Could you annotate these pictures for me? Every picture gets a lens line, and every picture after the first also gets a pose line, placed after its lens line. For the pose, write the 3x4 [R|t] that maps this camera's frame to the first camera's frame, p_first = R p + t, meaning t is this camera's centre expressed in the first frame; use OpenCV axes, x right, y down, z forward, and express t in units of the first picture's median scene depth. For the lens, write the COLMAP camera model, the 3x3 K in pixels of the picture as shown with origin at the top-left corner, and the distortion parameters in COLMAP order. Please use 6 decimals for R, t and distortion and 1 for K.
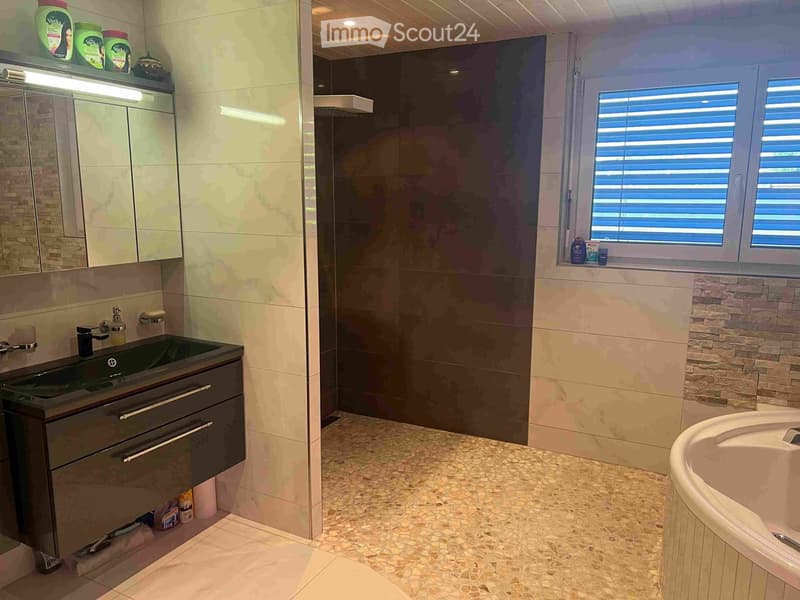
lens RADIAL K [[603.5, 0, 399.7], [0, 603.5, 301.9], [0, 0, 1]] dist [0.011025, -0.003694]
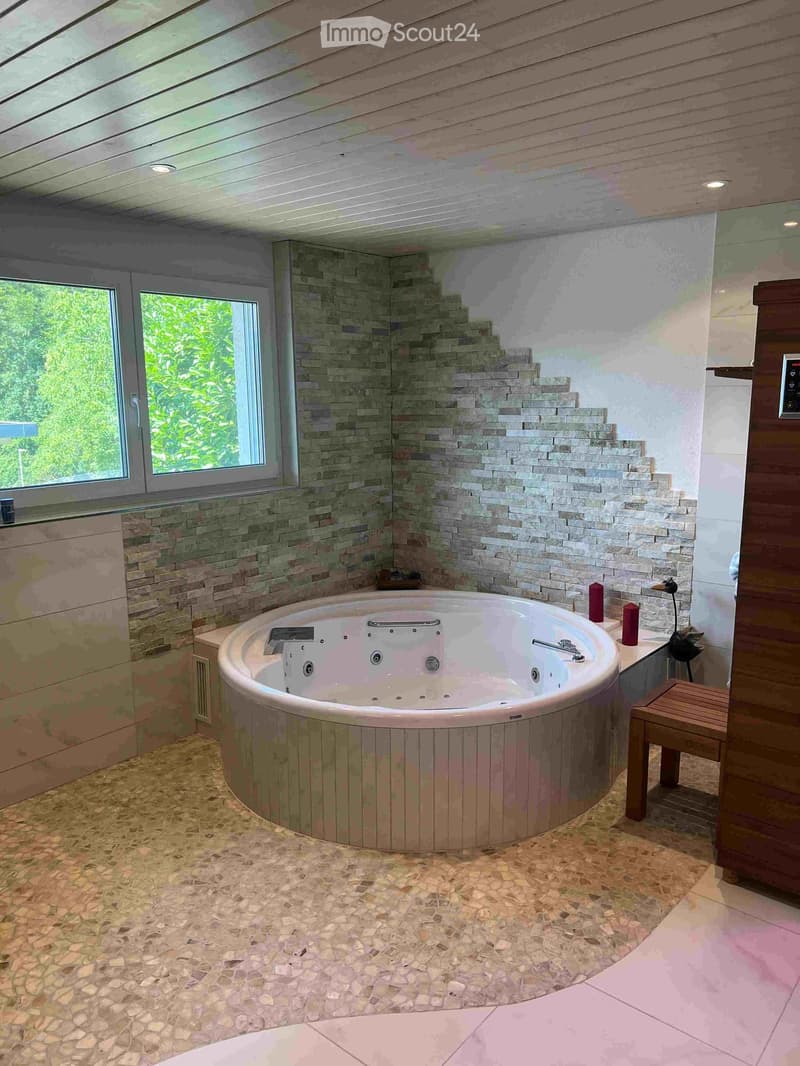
lens RADIAL K [[804.1, 0, 399.9], [0, 804.1, 532.8], [0, 0, 1]] dist [0.011025, -0.003694]
pose [[0.204064, -0.183876, 0.961534, -0.519837], [0.176214, 0.973058, 0.148683, -0.119482], [-0.962968, 0.139095, 0.230967, 0.378329]]
